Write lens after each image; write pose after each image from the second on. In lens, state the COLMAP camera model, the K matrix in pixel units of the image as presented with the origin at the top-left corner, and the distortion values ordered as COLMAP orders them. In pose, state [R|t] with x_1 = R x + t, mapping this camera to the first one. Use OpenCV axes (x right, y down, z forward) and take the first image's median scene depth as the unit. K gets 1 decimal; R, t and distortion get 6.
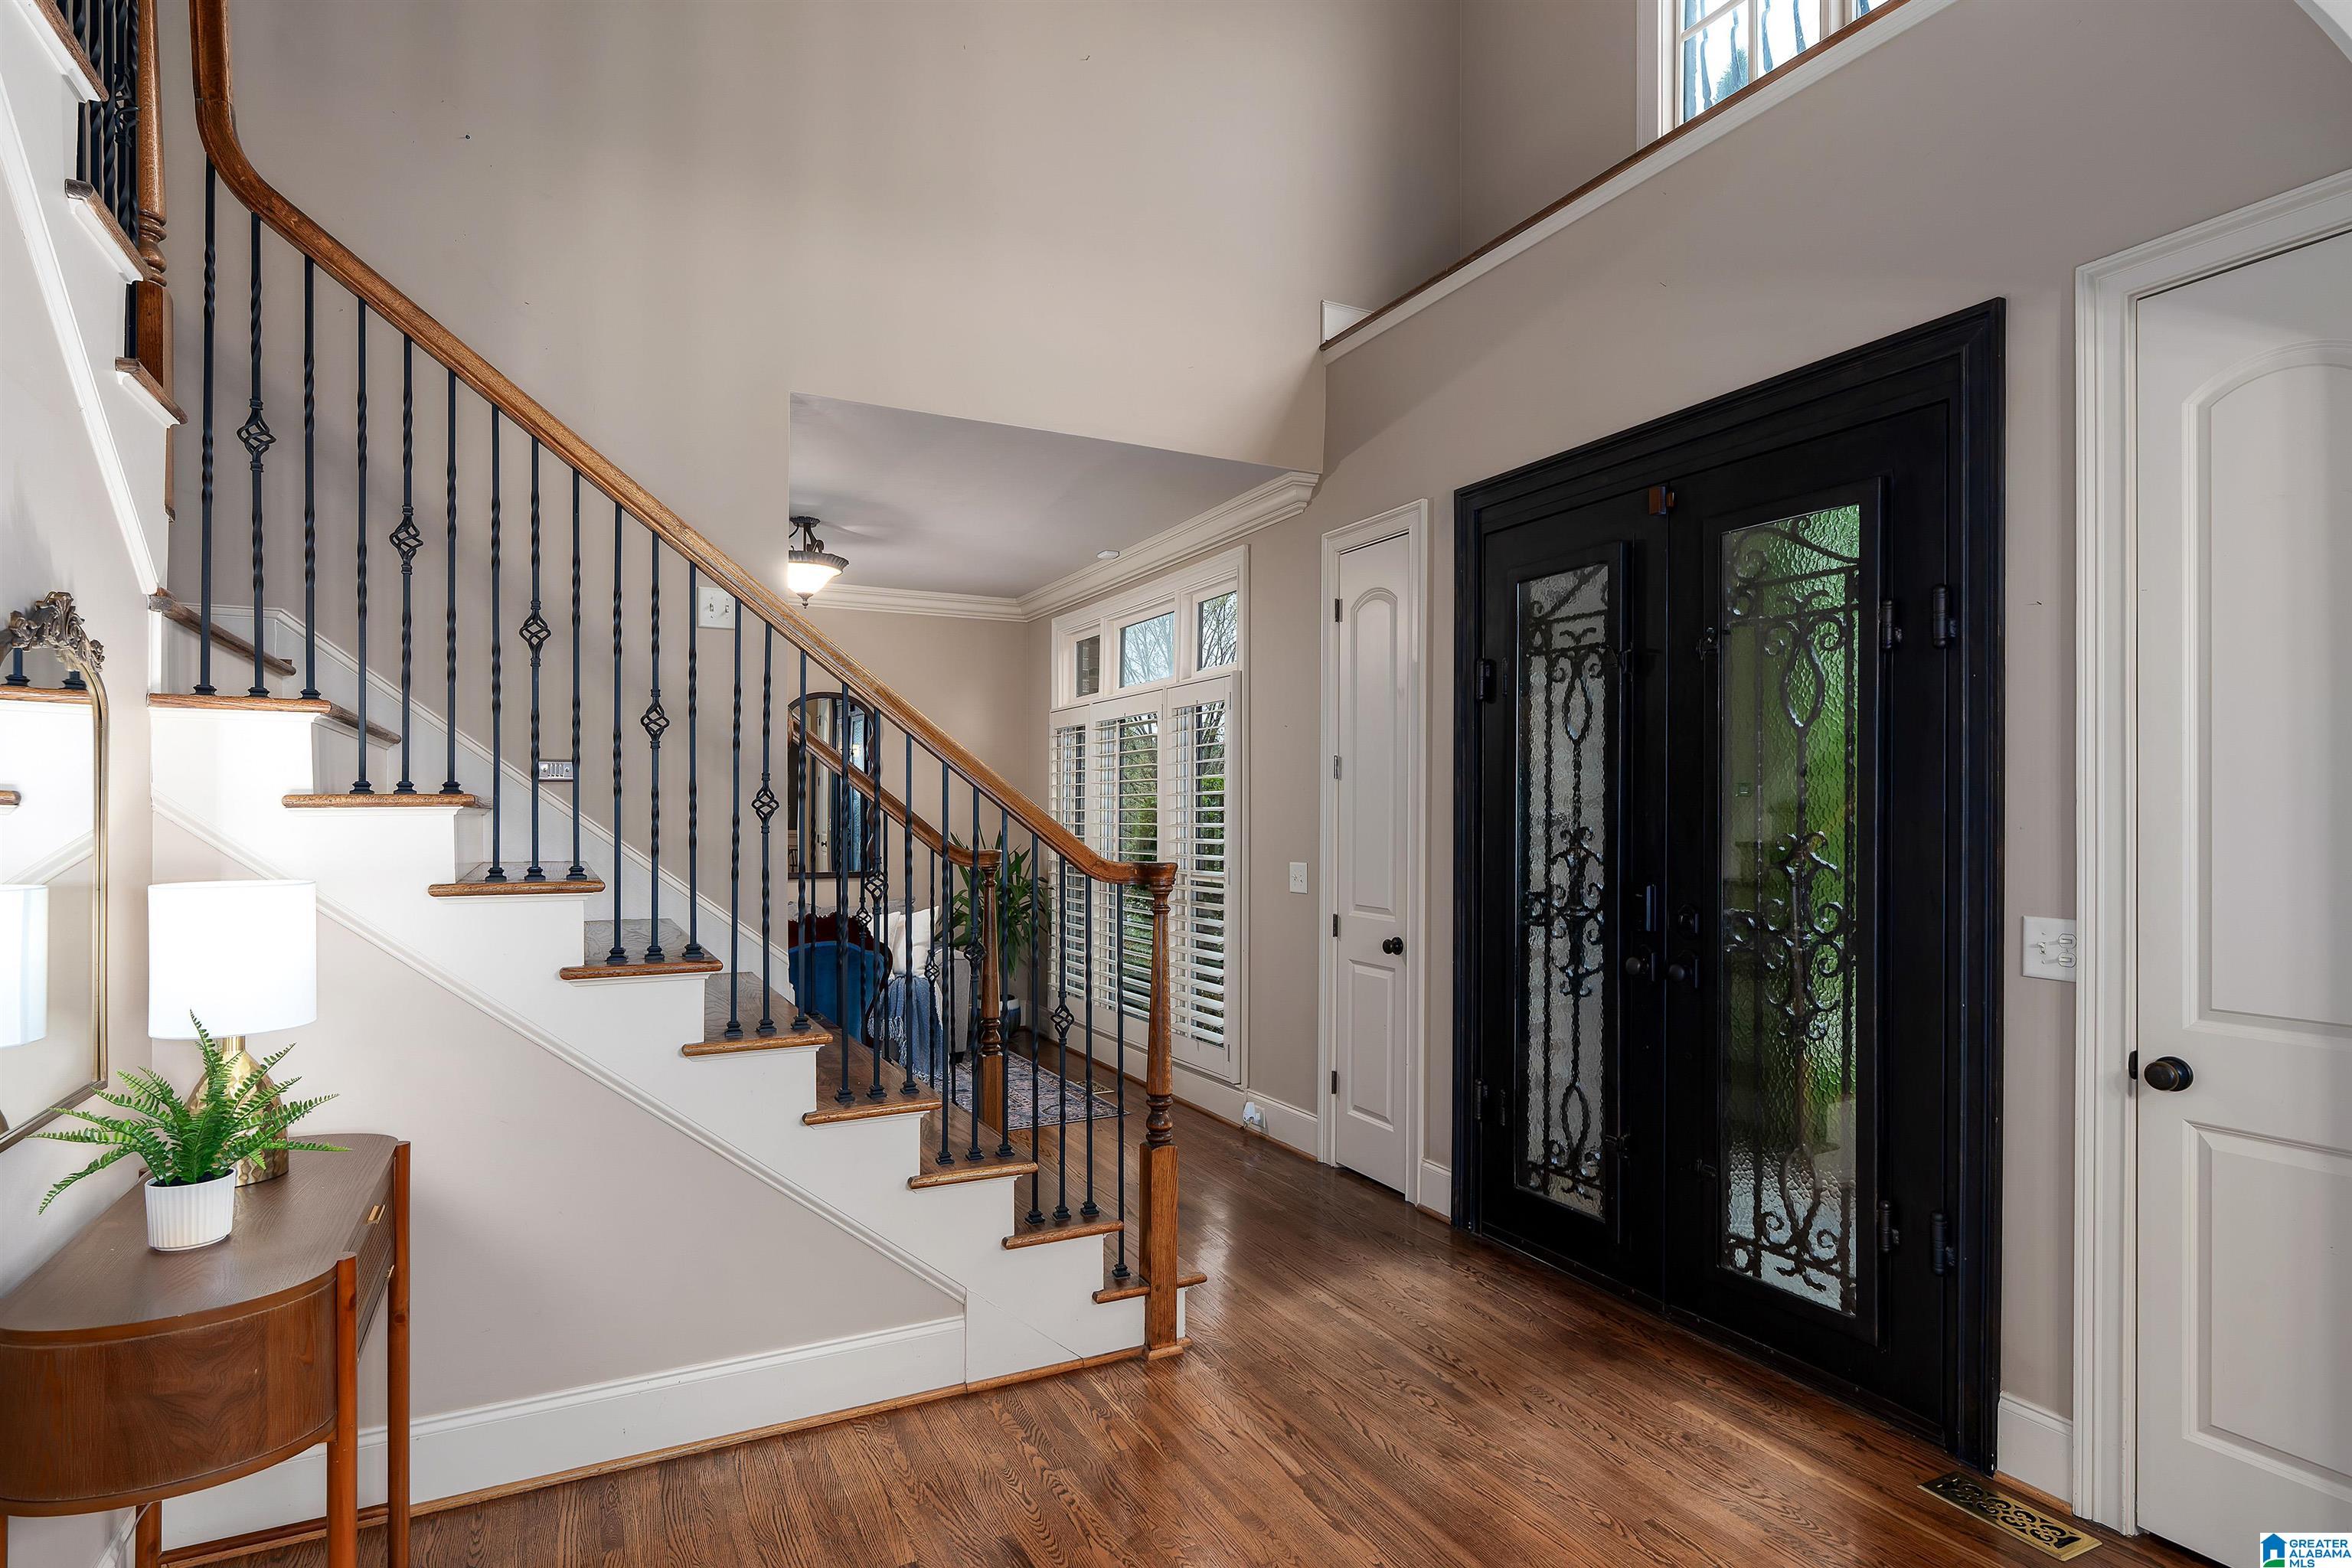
lens RADIAL K [[1213.5, 0, 1172.8], [0, 1213.5, 812.6], [0, 0, 1]] dist [-0.001298, -0.000358]
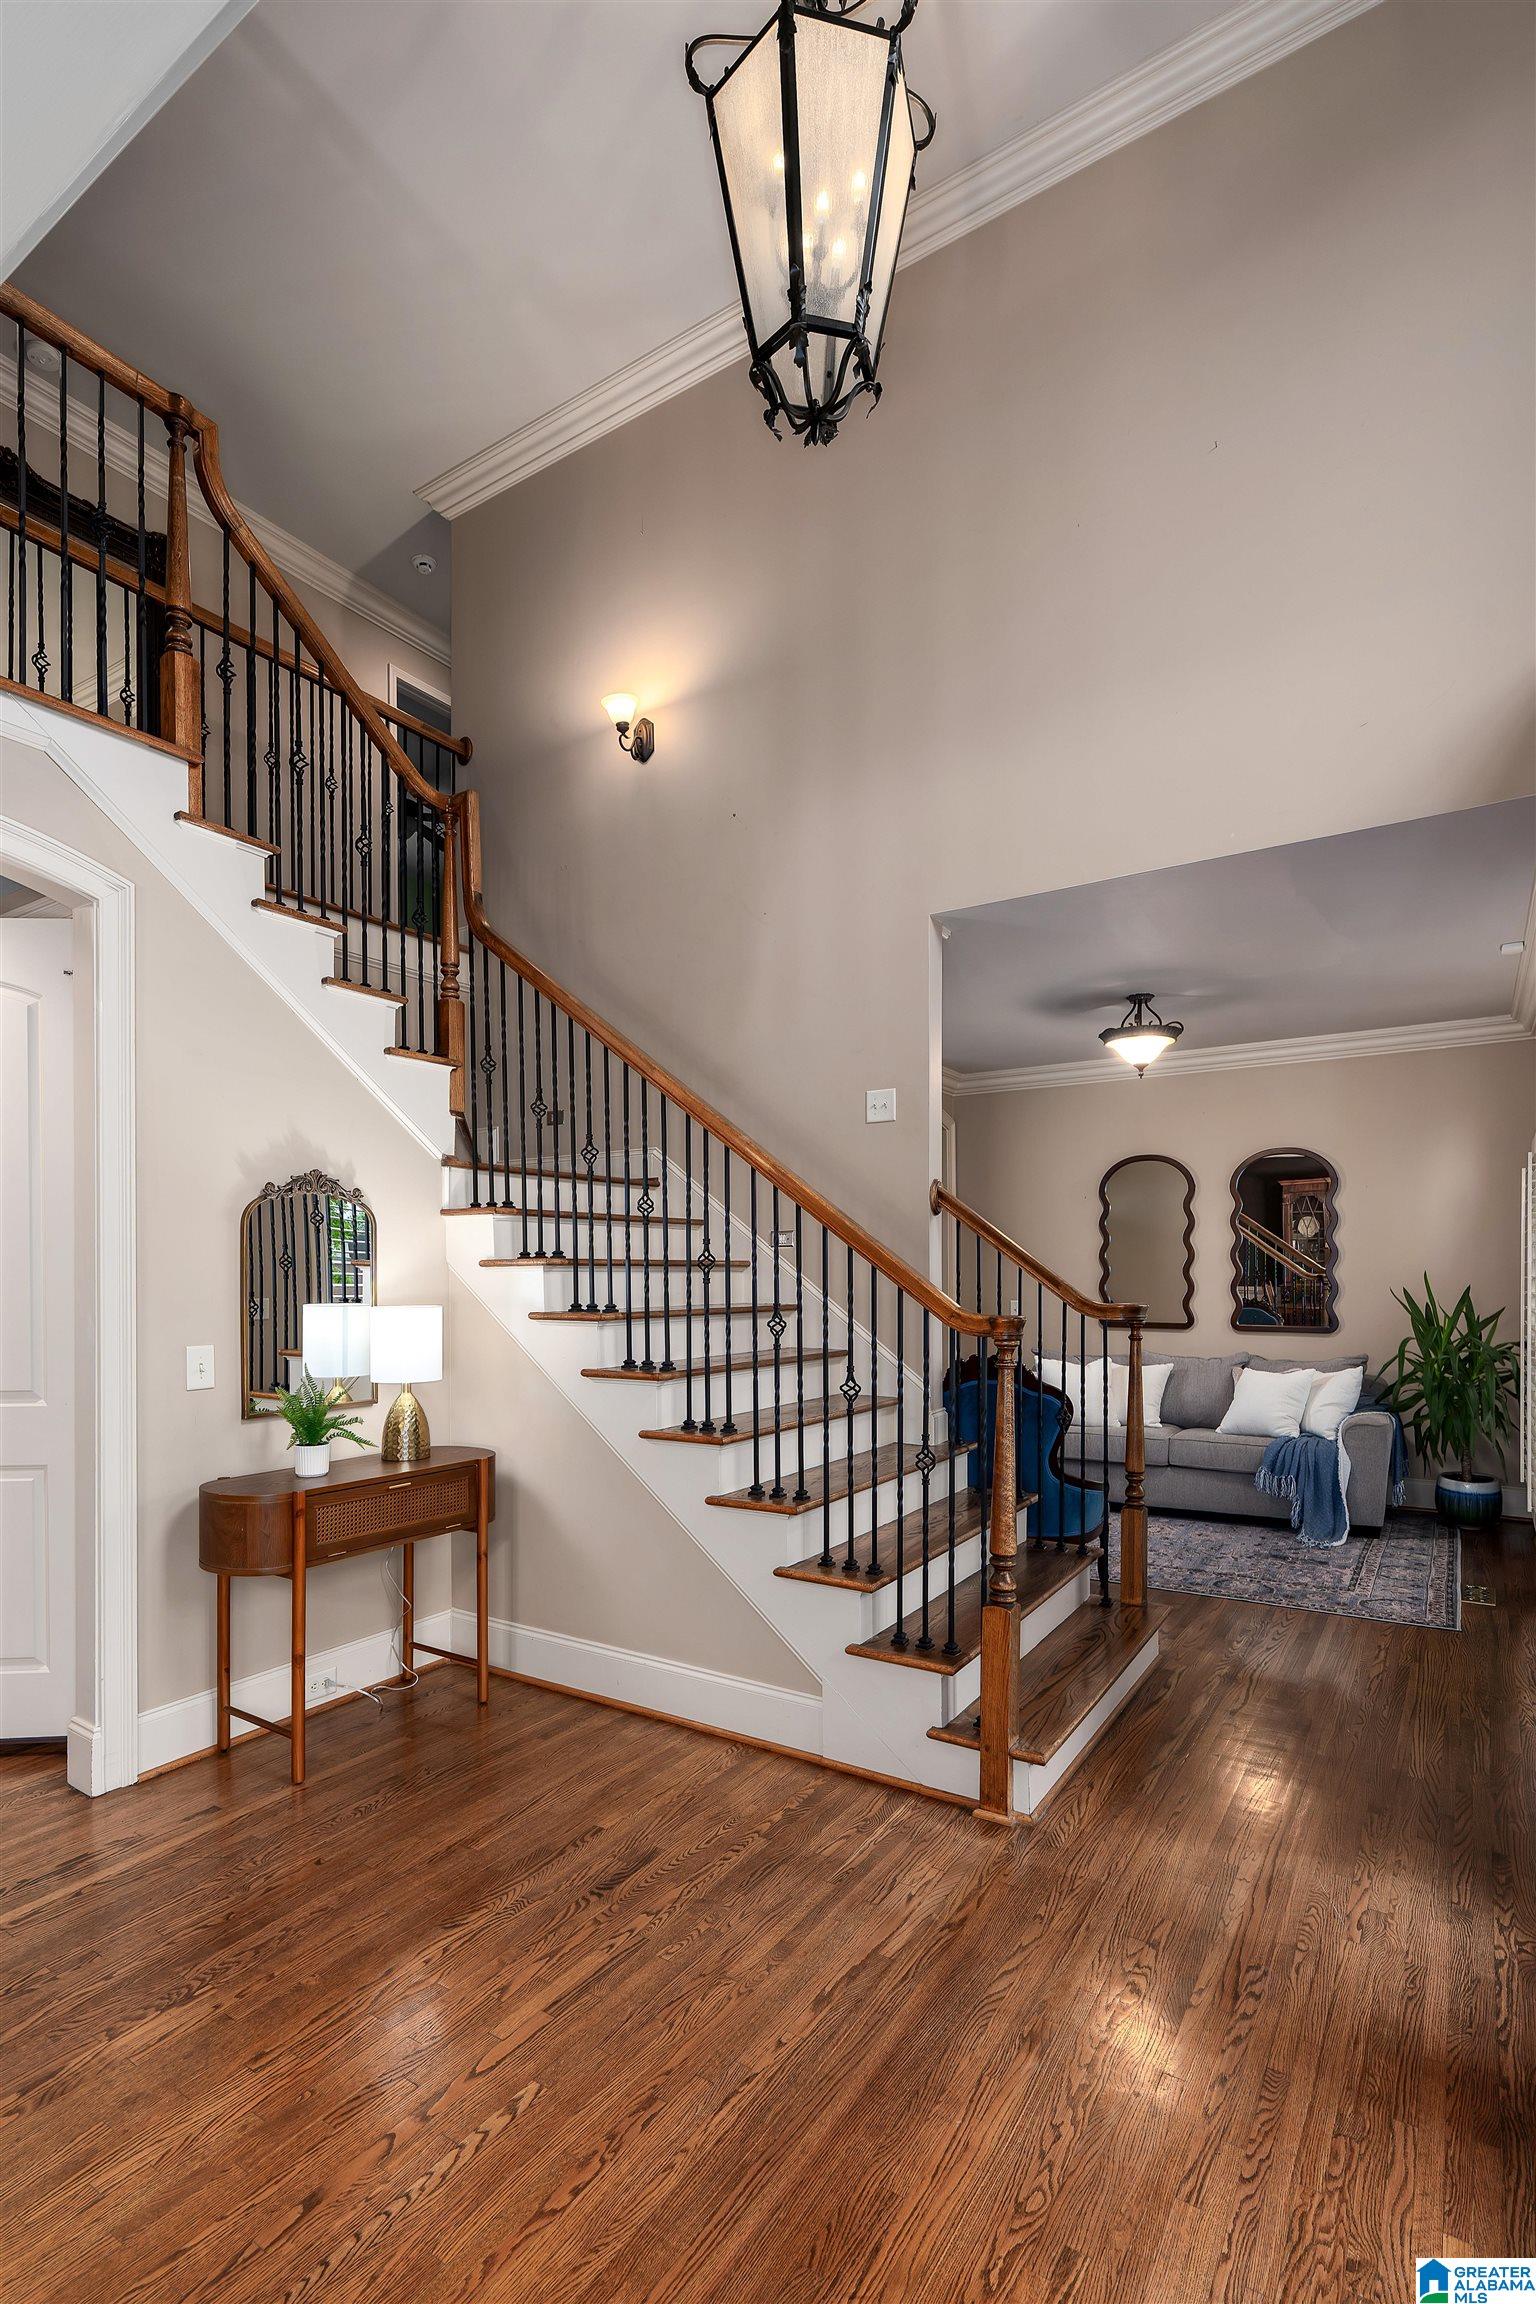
lens RADIAL K [[1082.5, 0, 766.4], [0, 1082.5, 1290.8], [0, 0, 1]] dist [-0.000840, -0.000191]
pose [[0.502044, 0.012511, -0.864751, 0.535603], [0.005626, 0.999827, 0.017732, 0.002254], [0.864823, -0.013768, 0.501887, 0.333795]]
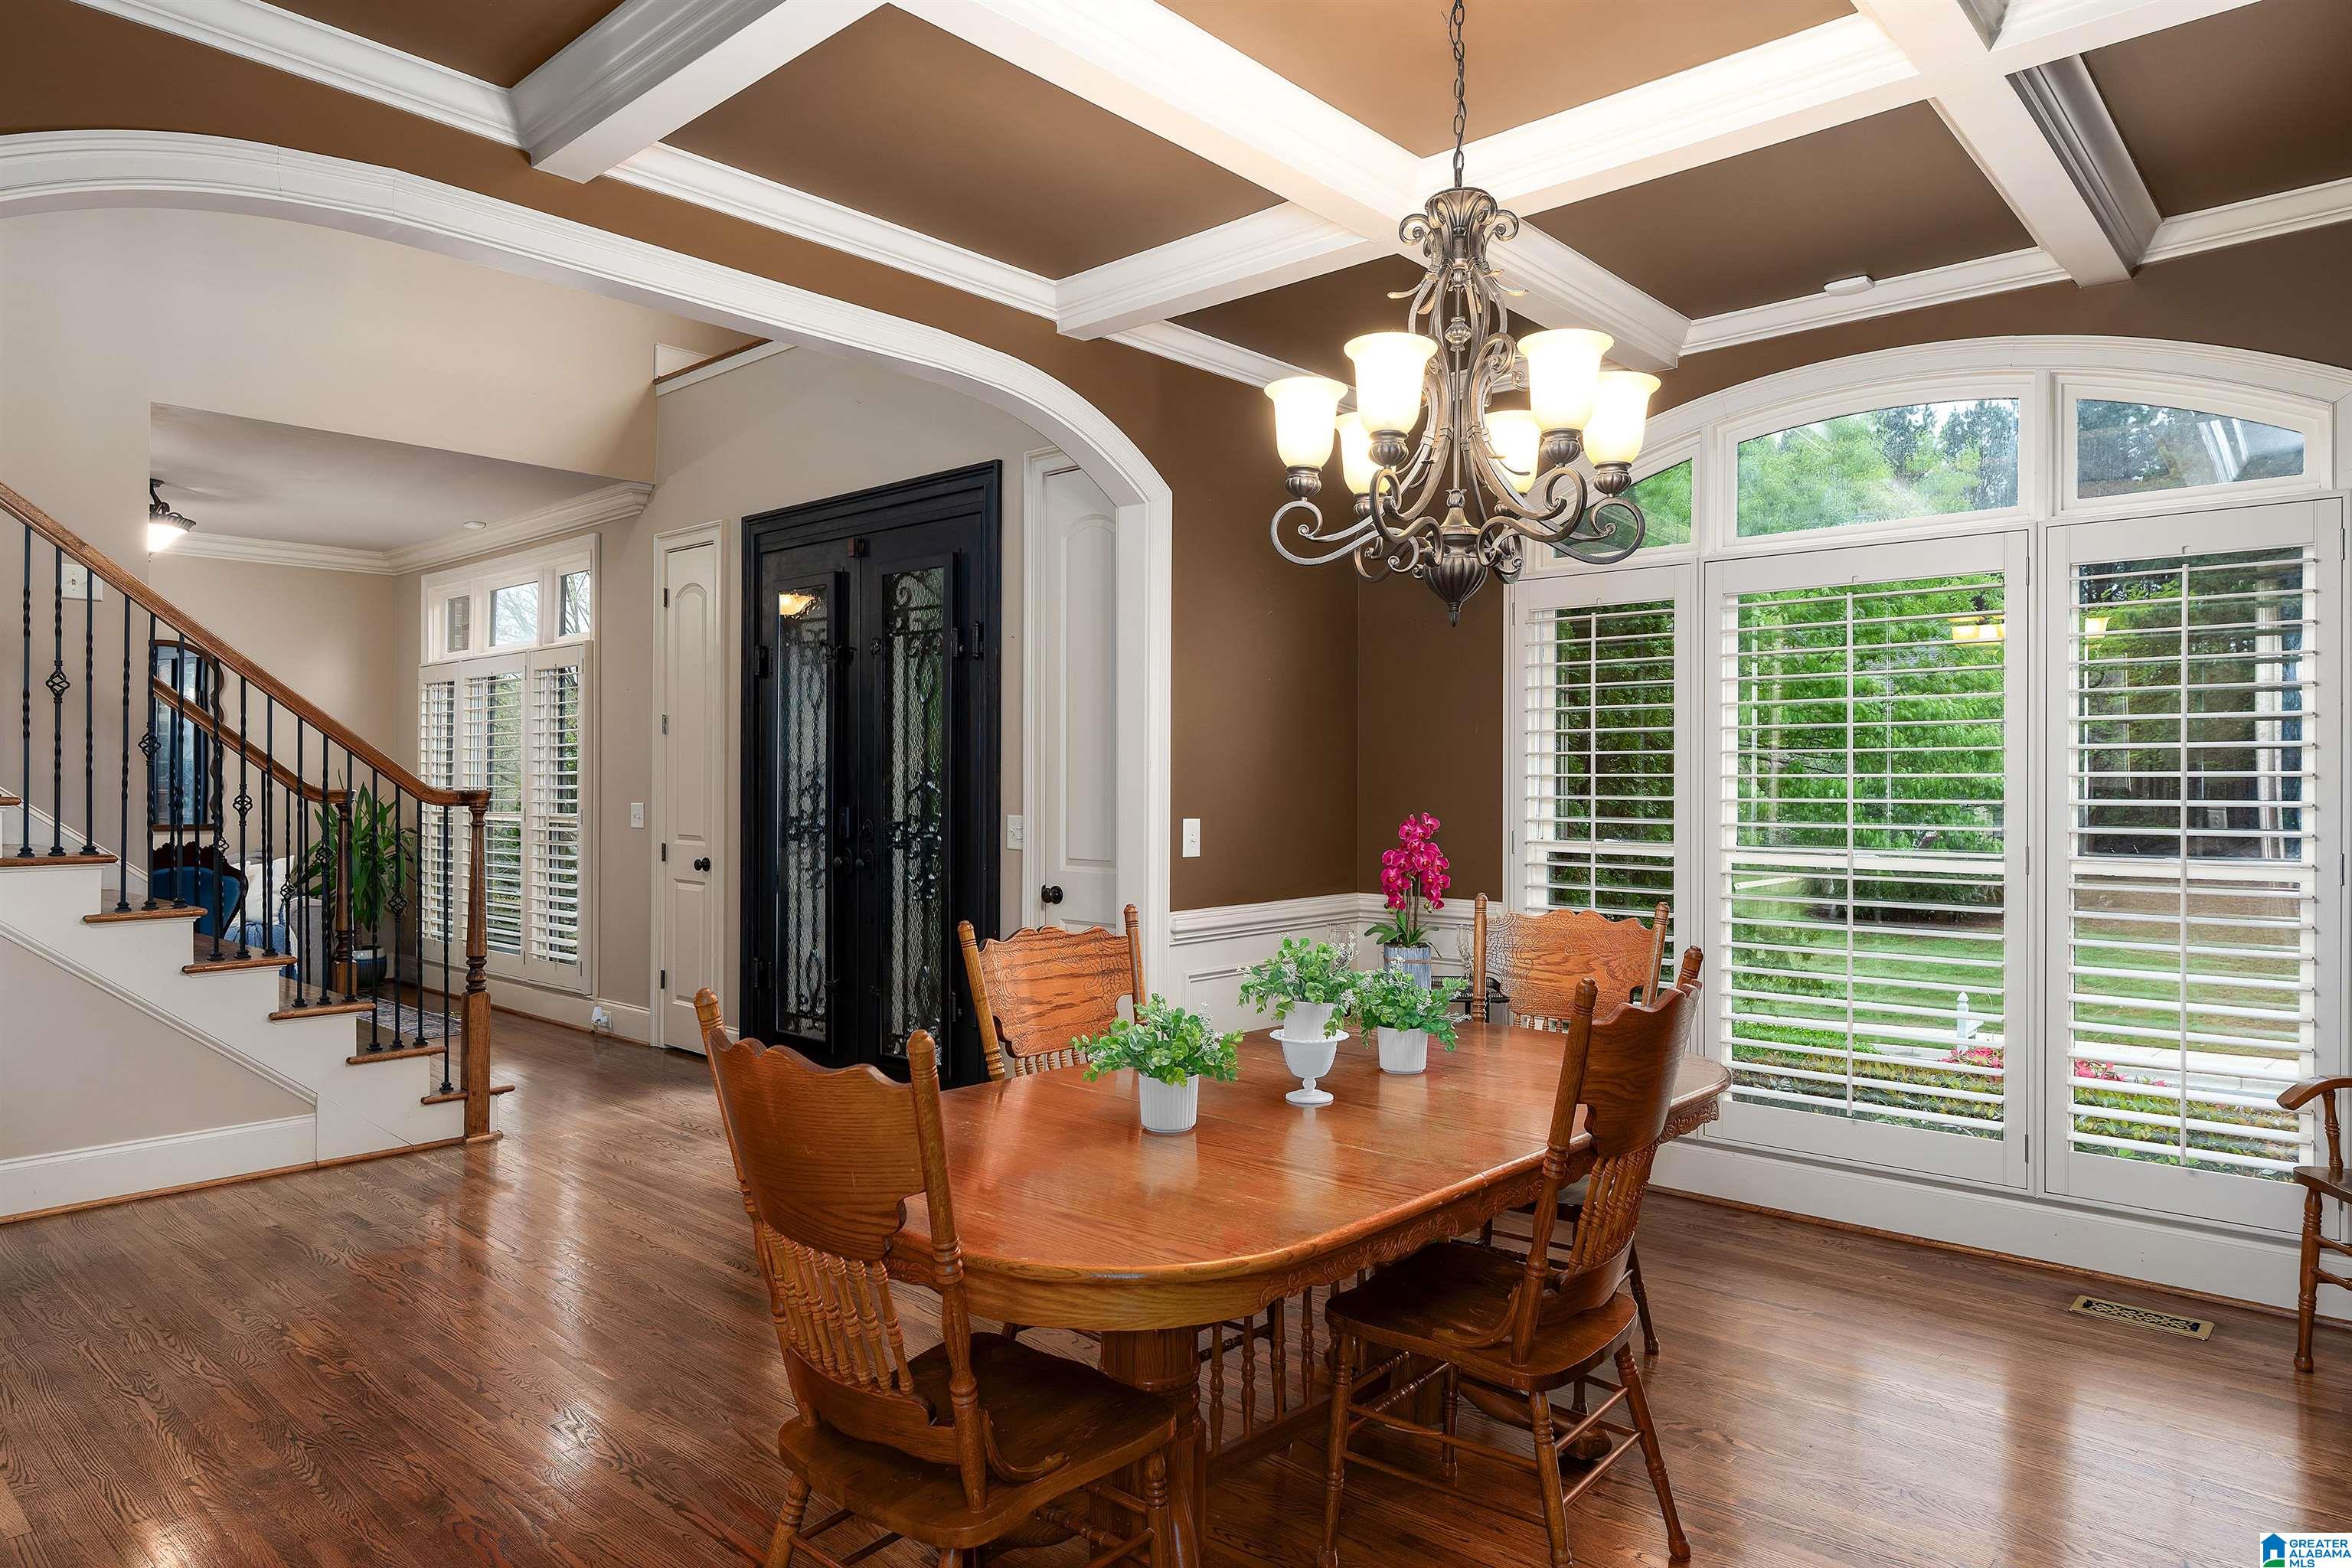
lens RADIAL K [[1424.8, 0, 1179.7], [0, 1424.8, 774.3], [0, 0, 1]] dist [-0.003568, -0.003303]
pose [[0.933314, 0.001367, 0.359058, 0.129341], [-0.000435, 0.999996, -0.002677, 0.021445], [-0.359061, 0.002343, 0.933311, -0.678496]]
